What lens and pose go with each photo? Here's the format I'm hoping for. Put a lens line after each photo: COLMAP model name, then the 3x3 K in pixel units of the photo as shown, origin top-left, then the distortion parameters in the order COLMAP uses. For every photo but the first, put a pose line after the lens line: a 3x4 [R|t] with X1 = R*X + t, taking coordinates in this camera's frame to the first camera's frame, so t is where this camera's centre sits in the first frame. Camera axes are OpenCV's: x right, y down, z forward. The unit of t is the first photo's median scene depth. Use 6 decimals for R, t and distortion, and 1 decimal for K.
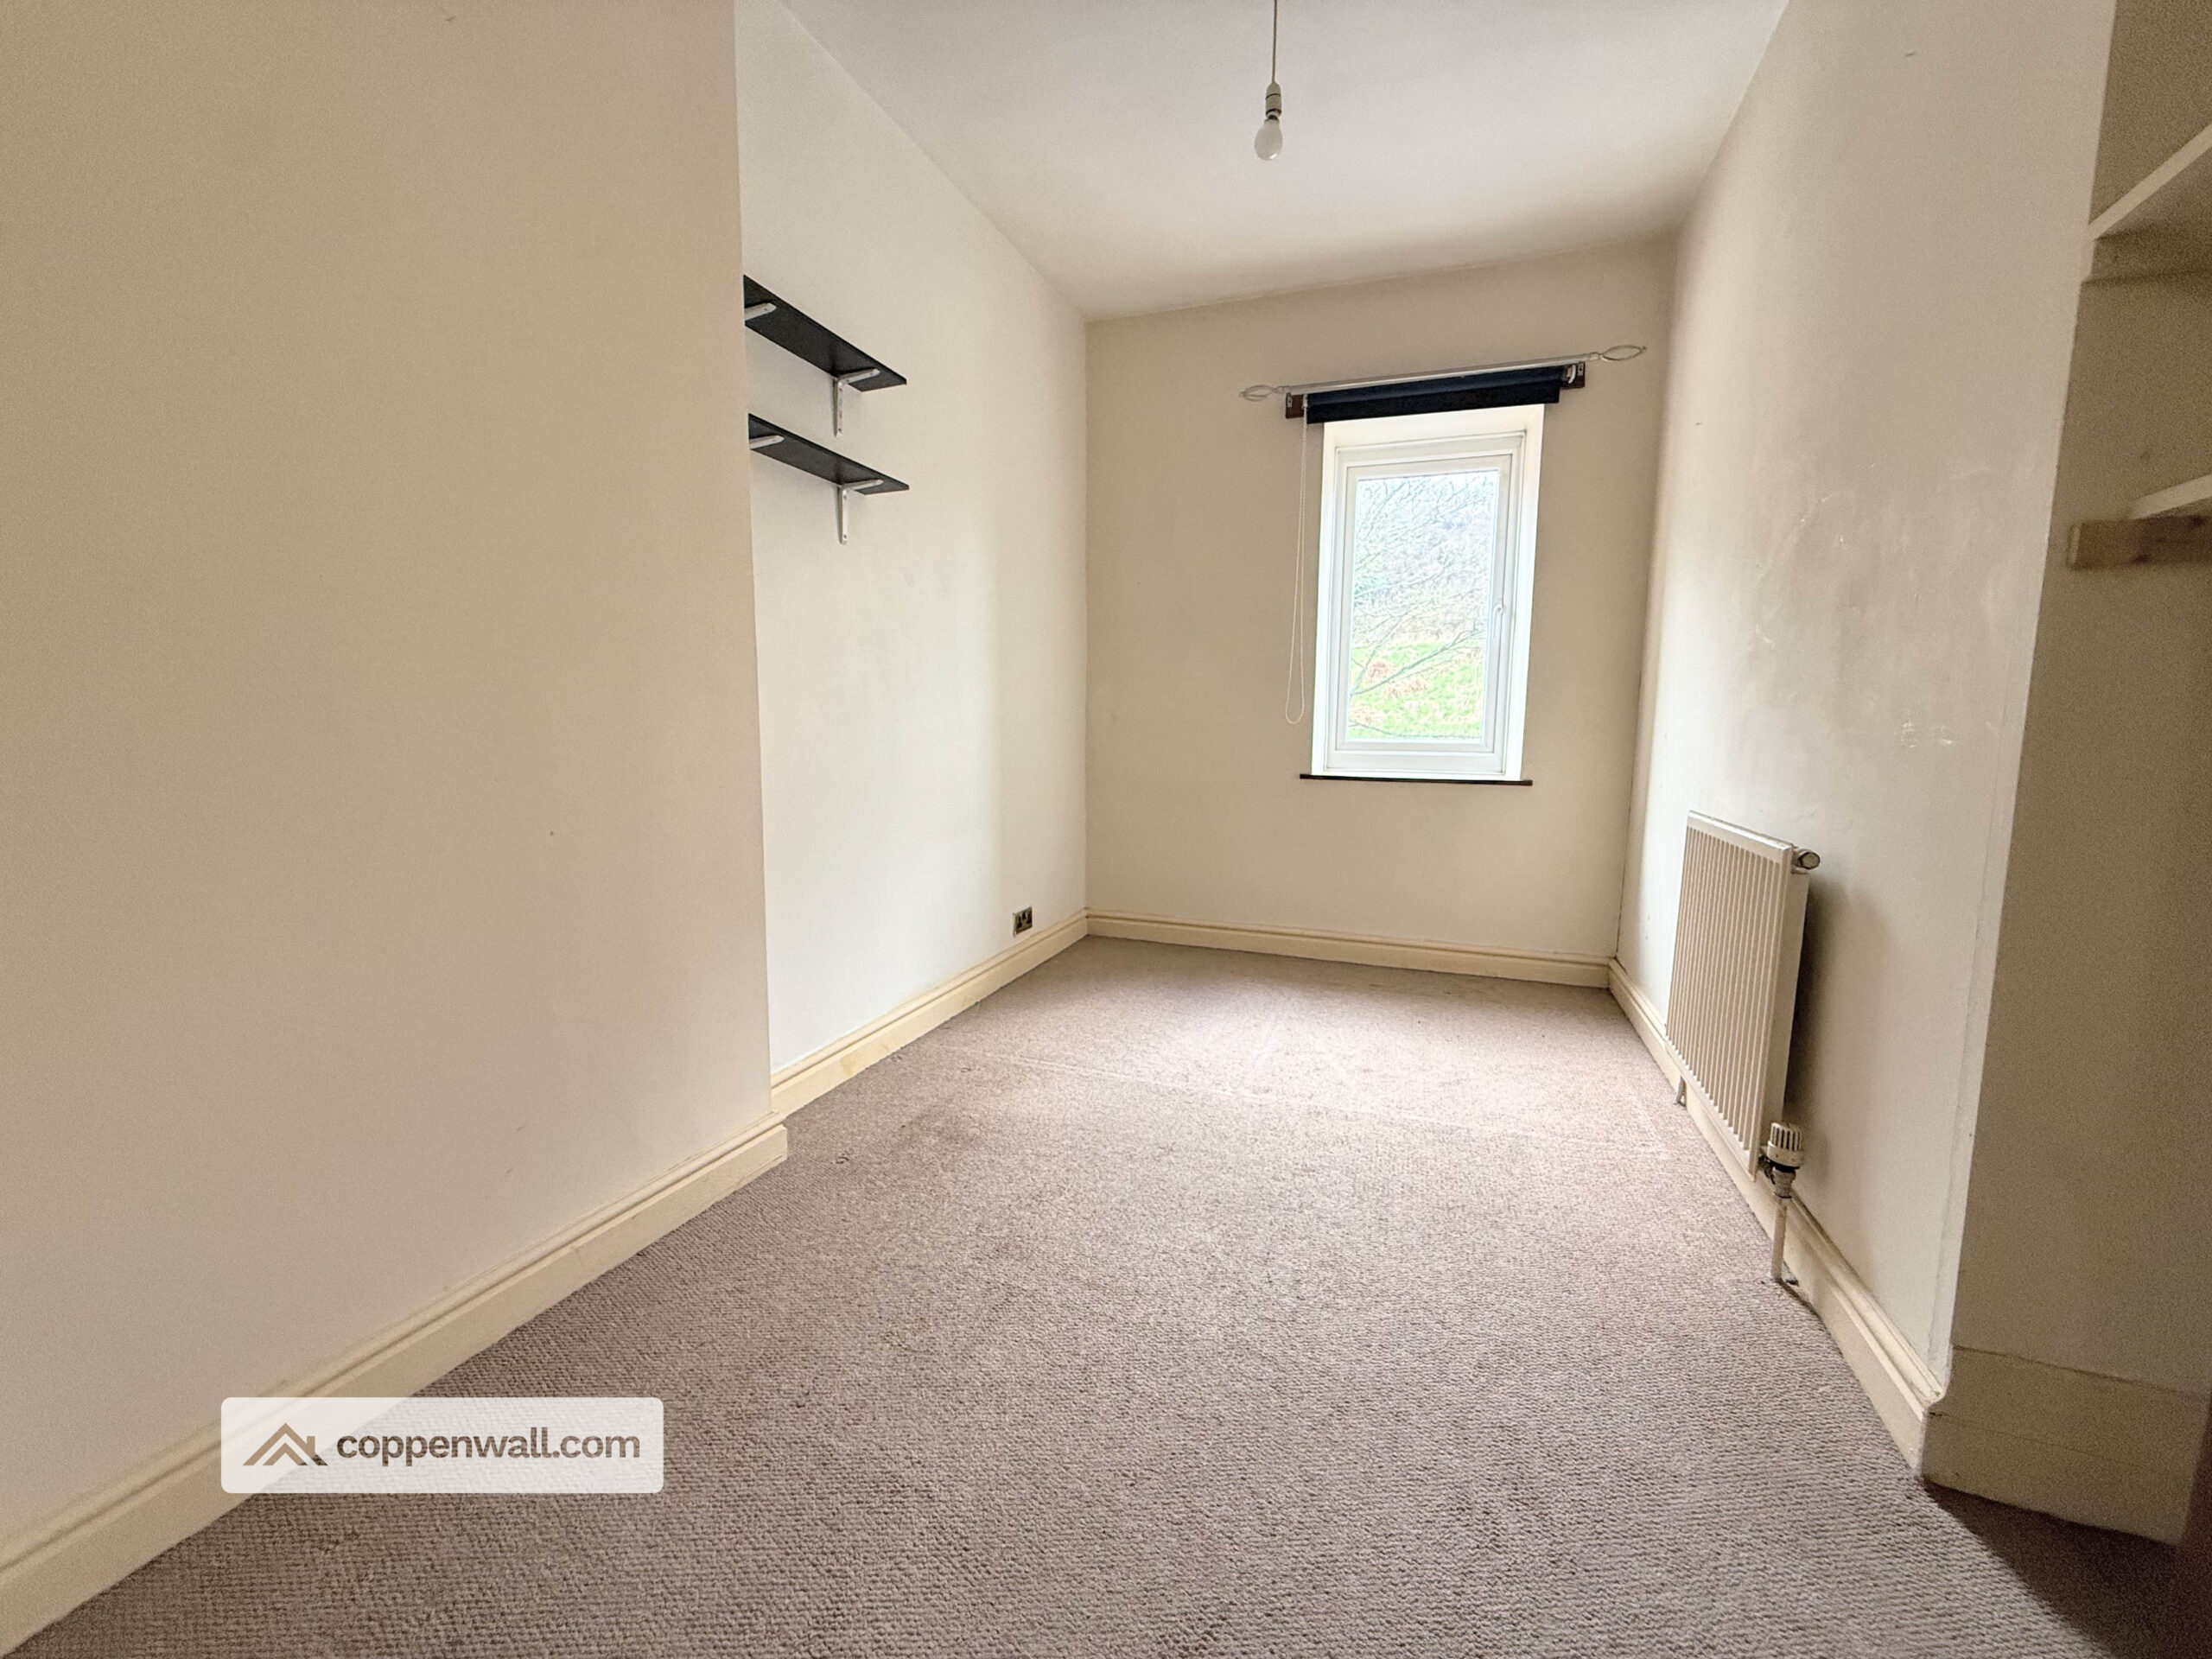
lens RADIAL K [[891.3, 0, 1109.7], [0, 891.3, 828.1], [0, 0, 1]] dist [-0.001840, 0.011896]
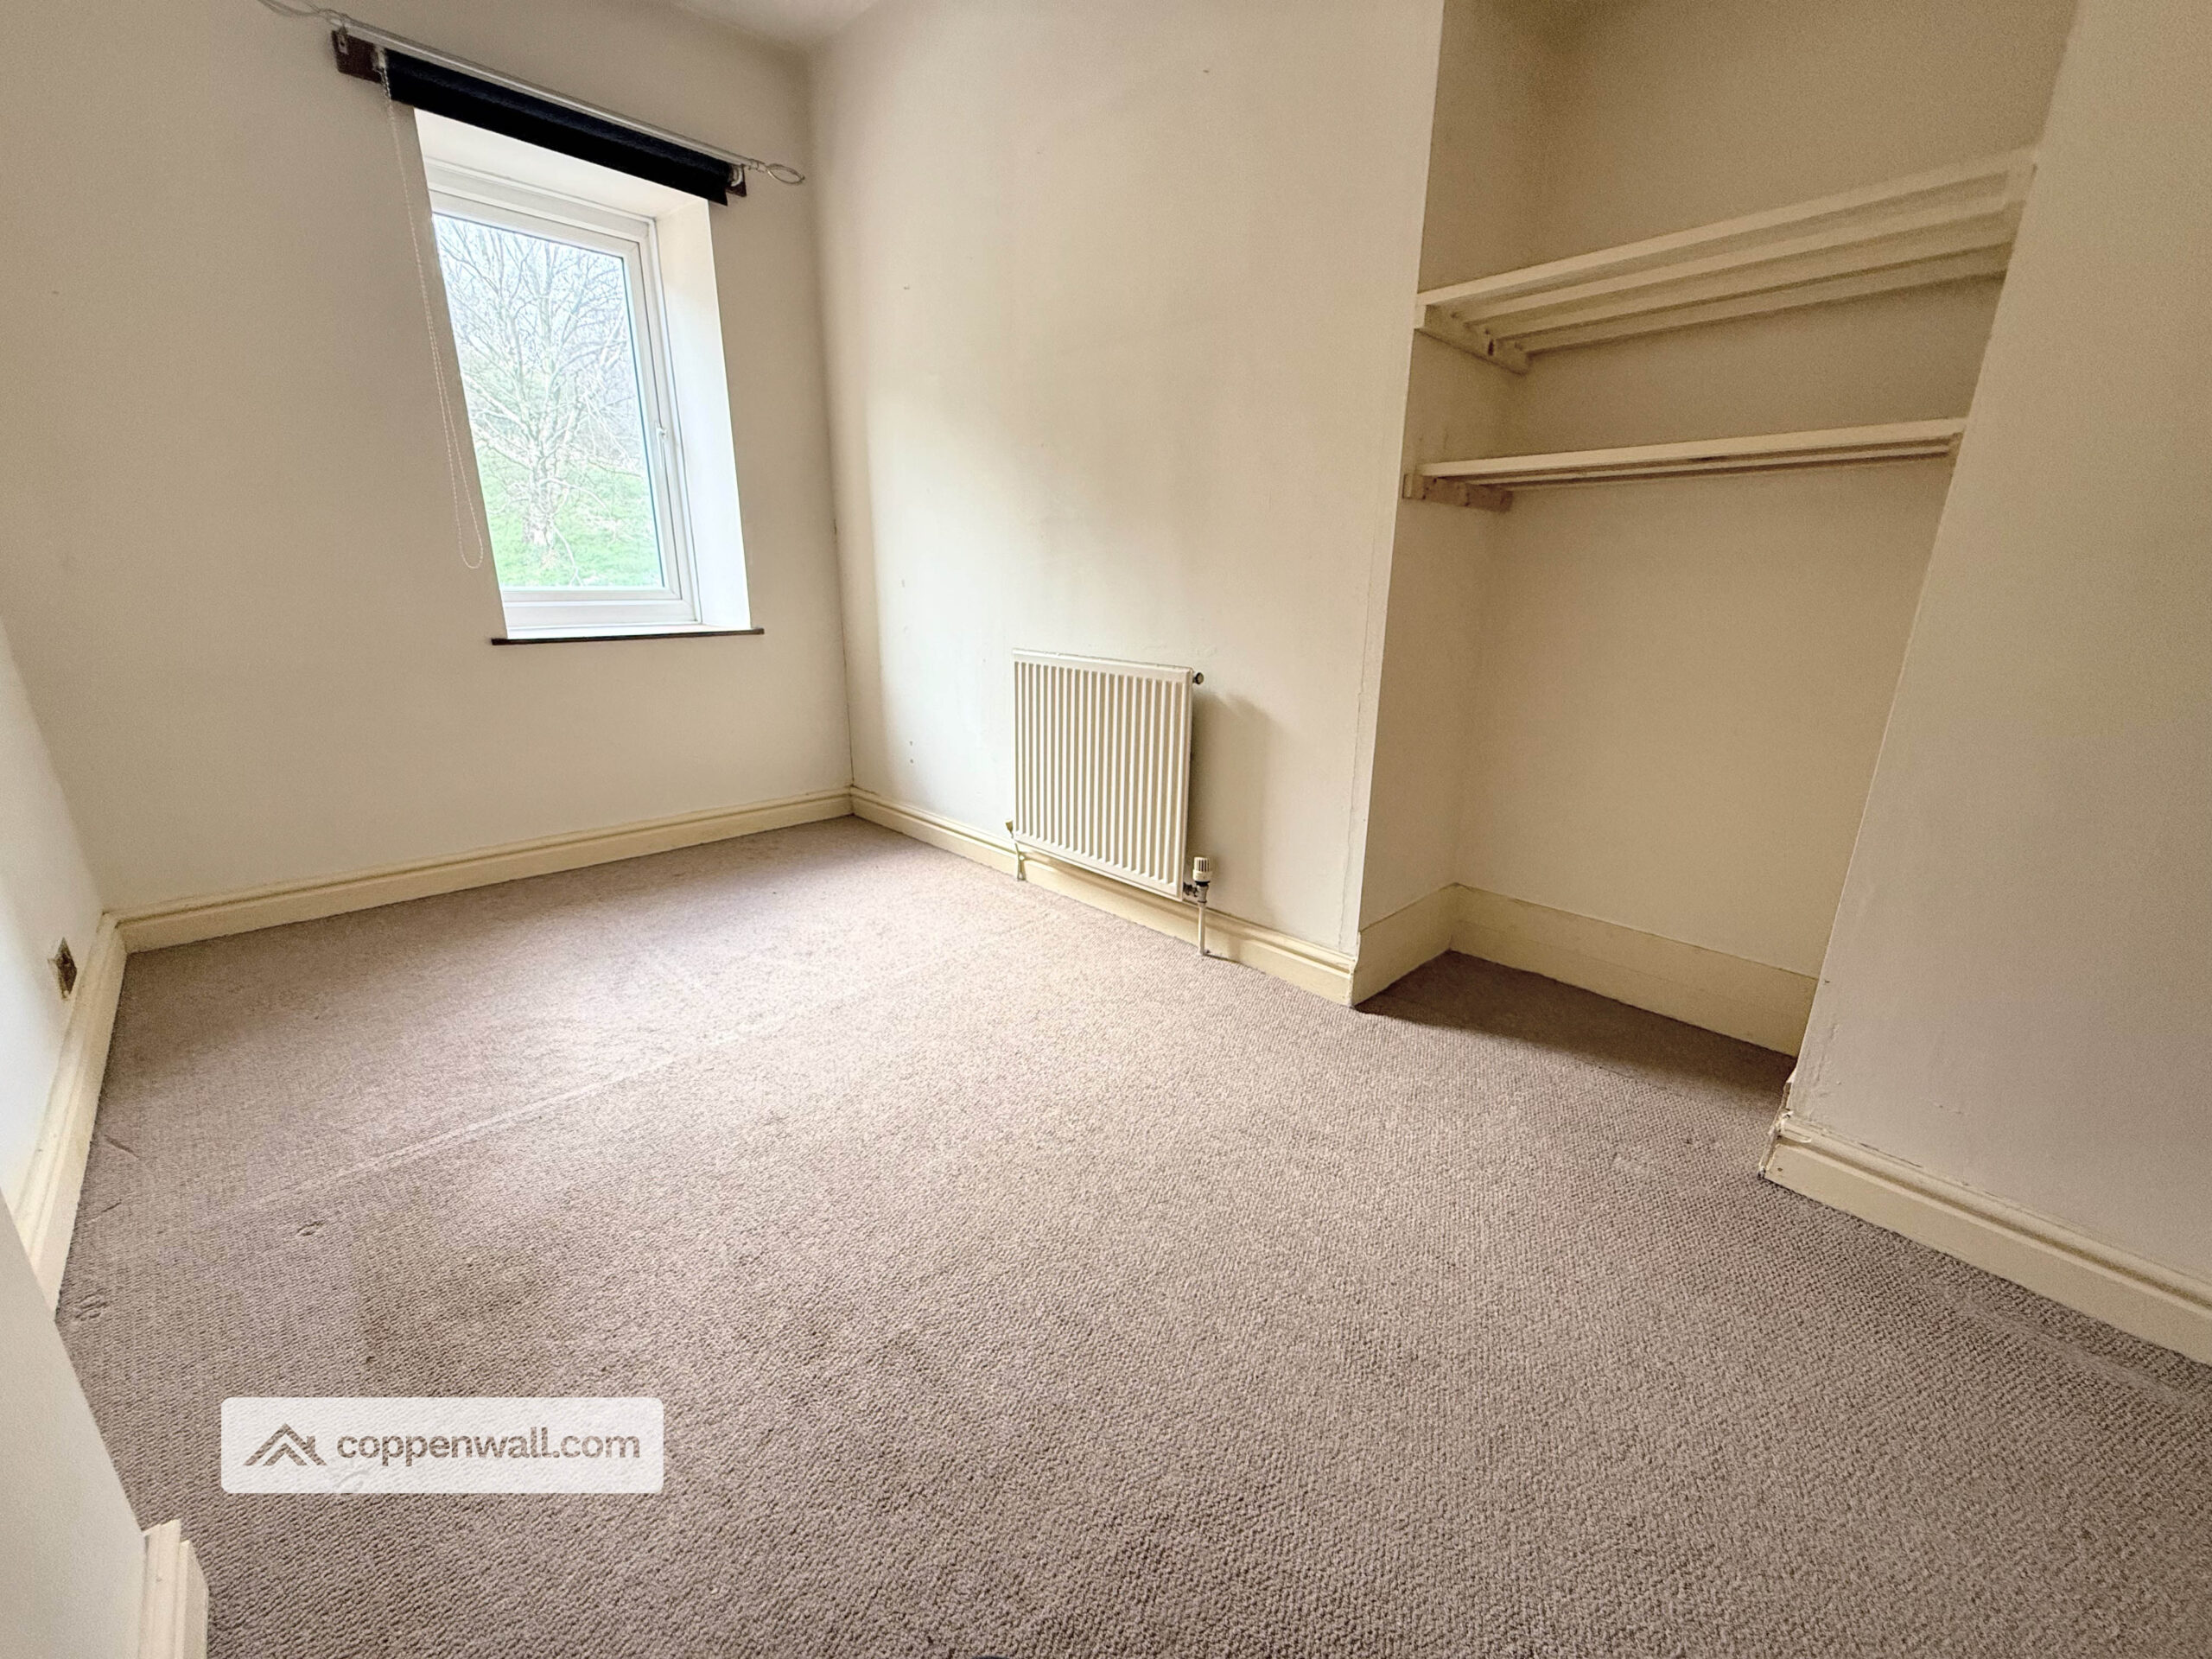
lens RADIAL K [[879.8, 0, 1106.0], [0, 879.8, 829.5], [0, 0, 1]] dist [-0.000048, 0.000151]
pose [[0.418973, -0.262553, 0.869211, -0.290389], [0.094349, 0.964689, 0.245915, -0.045488], [-0.903084, -0.021023, 0.428950, 0.252137]]
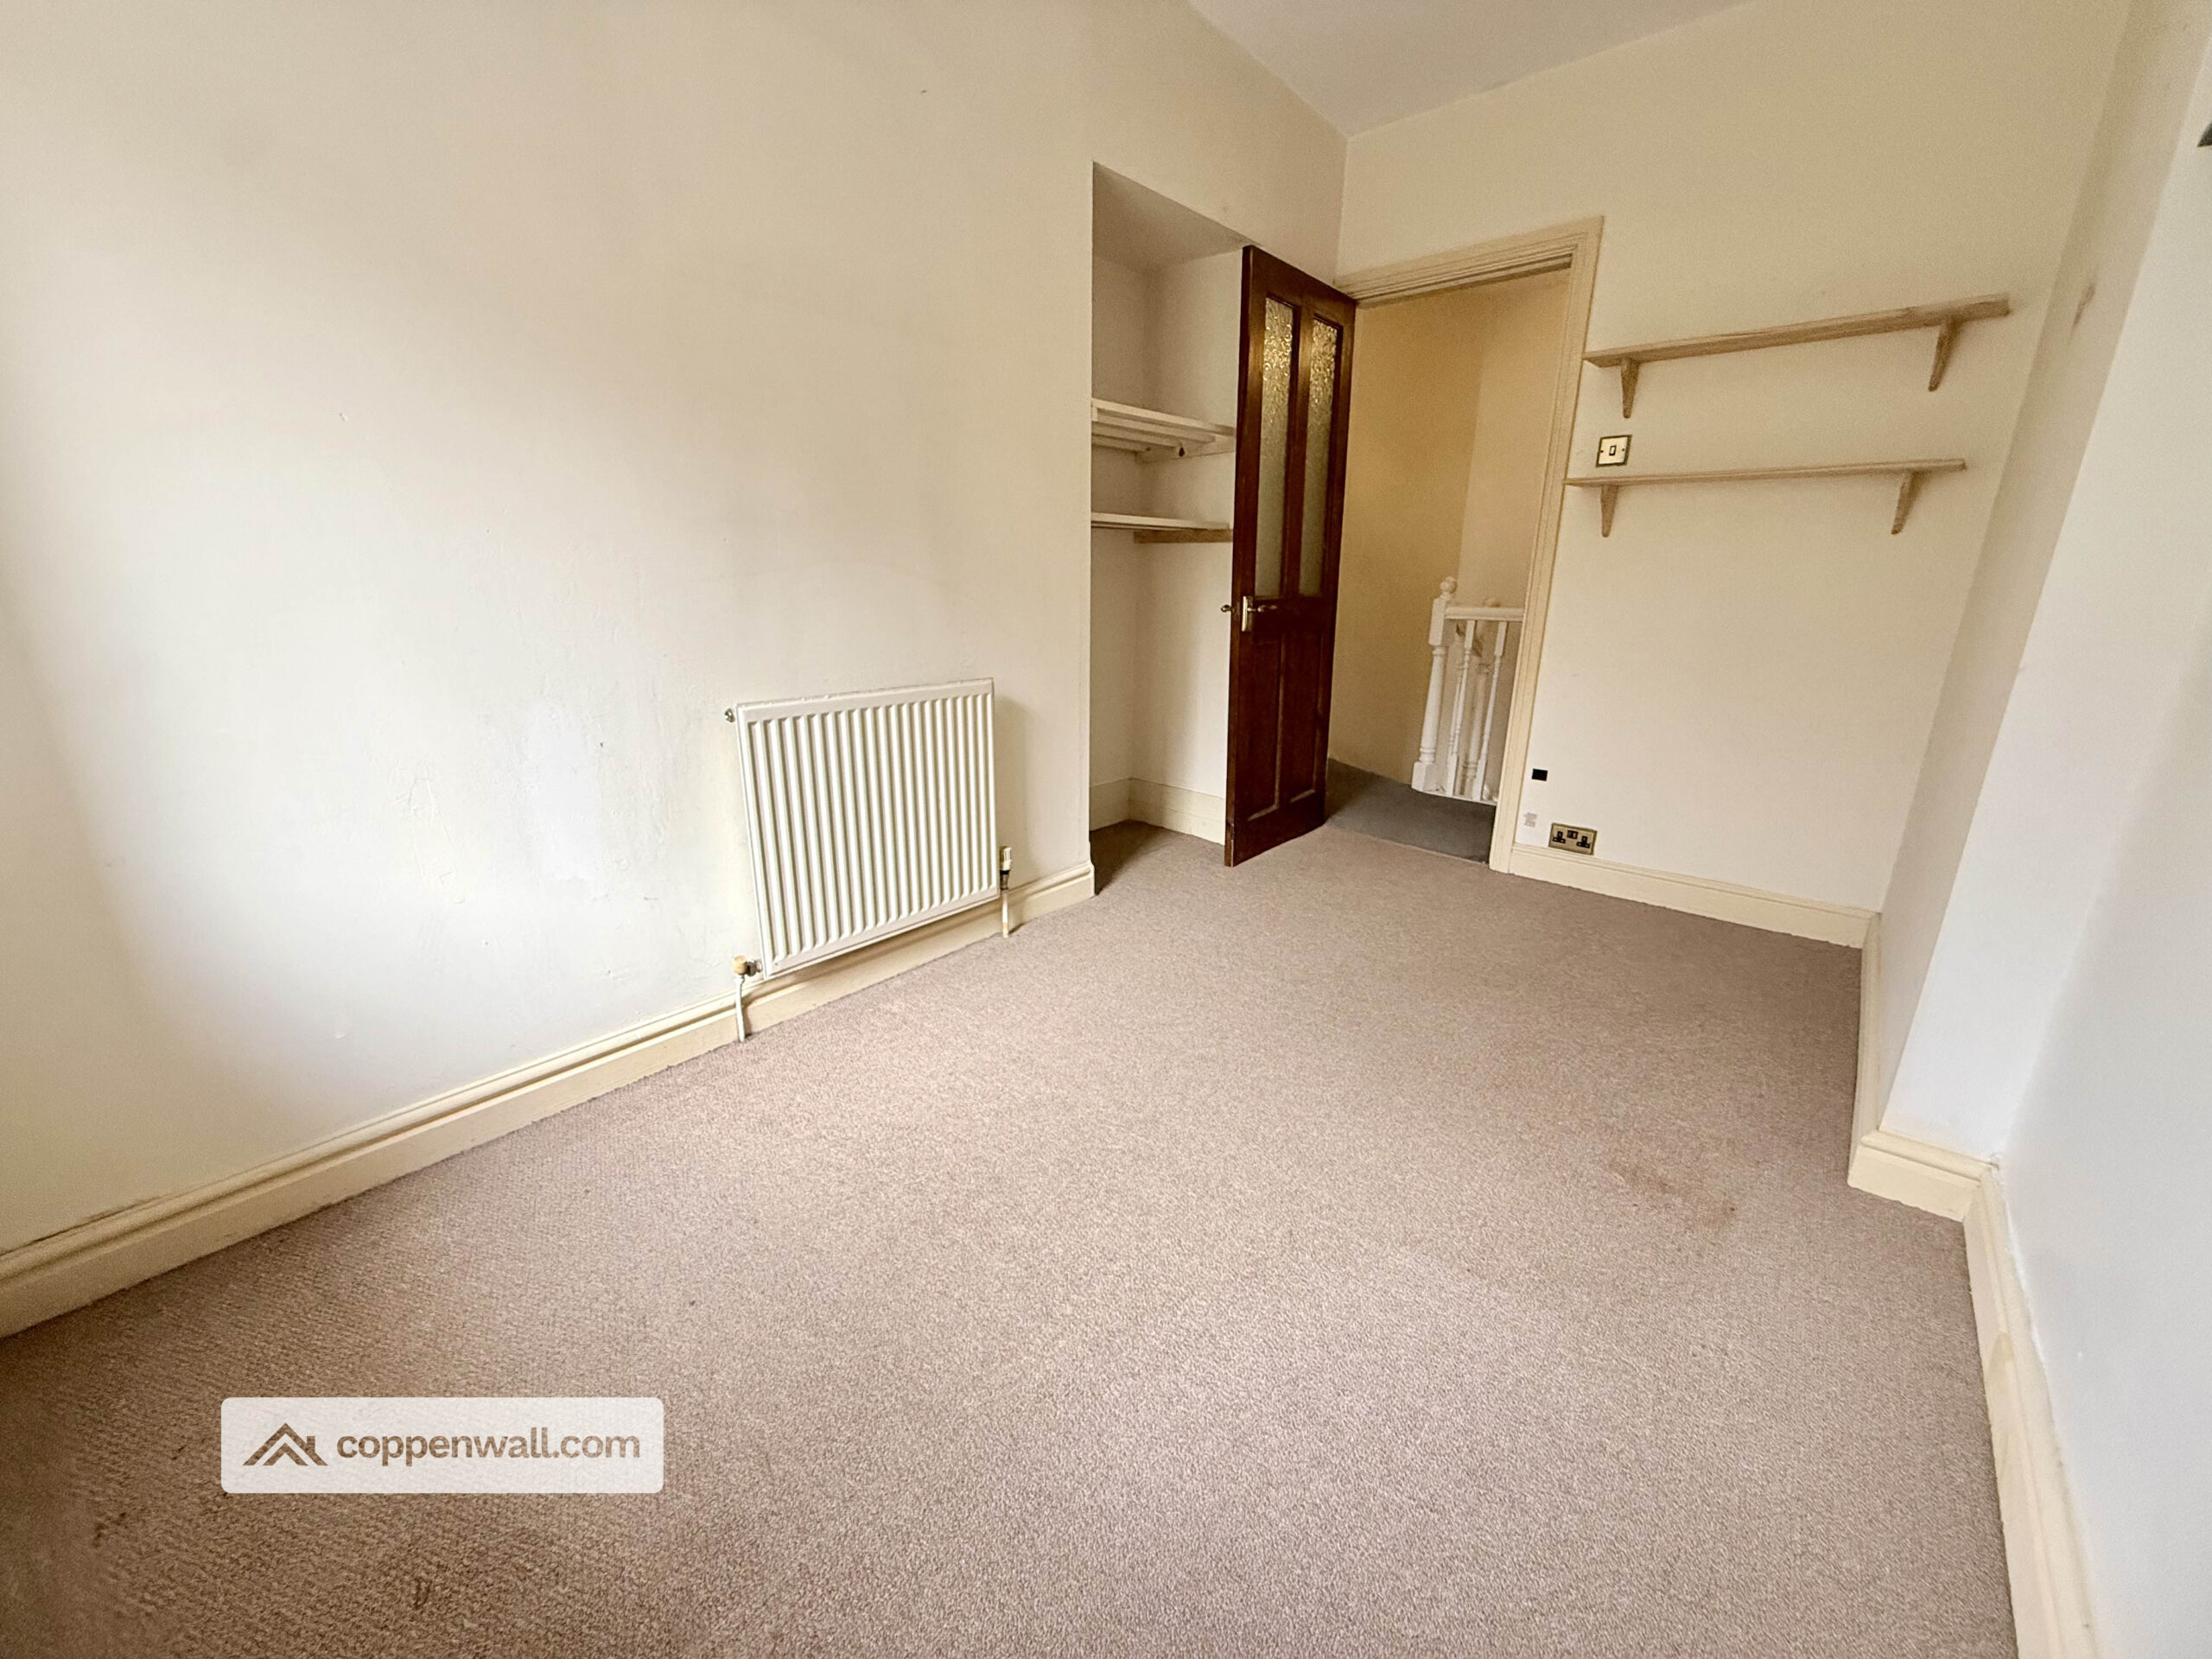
lens RADIAL K [[876.5, 0, 1100.2], [0, 876.5, 832.6], [0, 0, 1]] dist [-0.000647, -0.000152]
pose [[-0.941016, -0.117316, 0.317374, 0.039661], [0.016521, 0.920921, 0.389398, -0.157321], [-0.337959, 0.371673, -0.864663, 1.146195]]
